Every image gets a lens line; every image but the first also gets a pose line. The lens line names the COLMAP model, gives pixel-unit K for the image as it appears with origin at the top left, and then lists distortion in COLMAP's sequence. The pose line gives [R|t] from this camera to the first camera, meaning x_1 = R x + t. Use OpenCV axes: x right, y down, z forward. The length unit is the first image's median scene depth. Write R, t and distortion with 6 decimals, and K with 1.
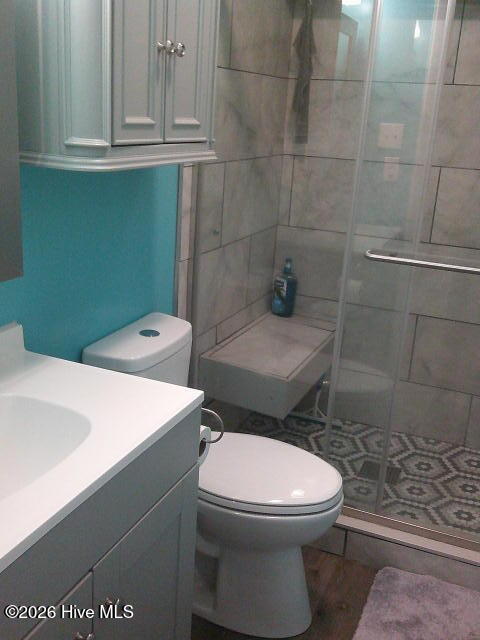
lens RADIAL K [[690.8, 0, 230.3], [0, 690.8, 321.5], [0, 0, 1]] dist [0.122373, -0.223962]
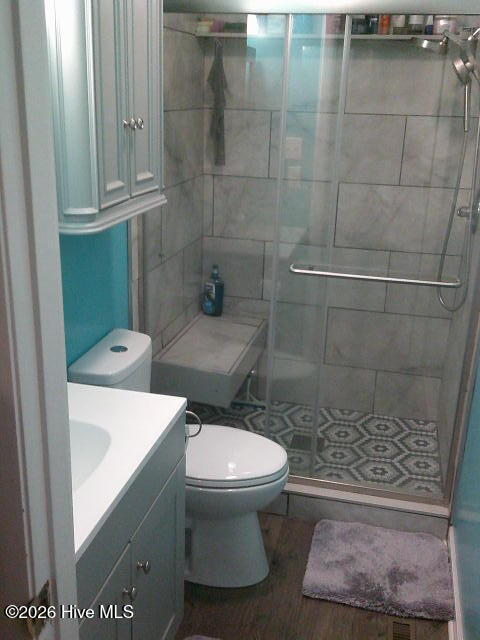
lens RADIAL K [[690.8, 0, 230.3], [0, 690.8, 321.5], [0, 0, 1]] dist [0.122373, -0.223962]
pose [[0.986306, -0.079633, 0.144427, -0.073664], [0.075120, 0.996508, 0.036450, -0.045227], [-0.146825, -0.025101, 0.988844, -0.151688]]
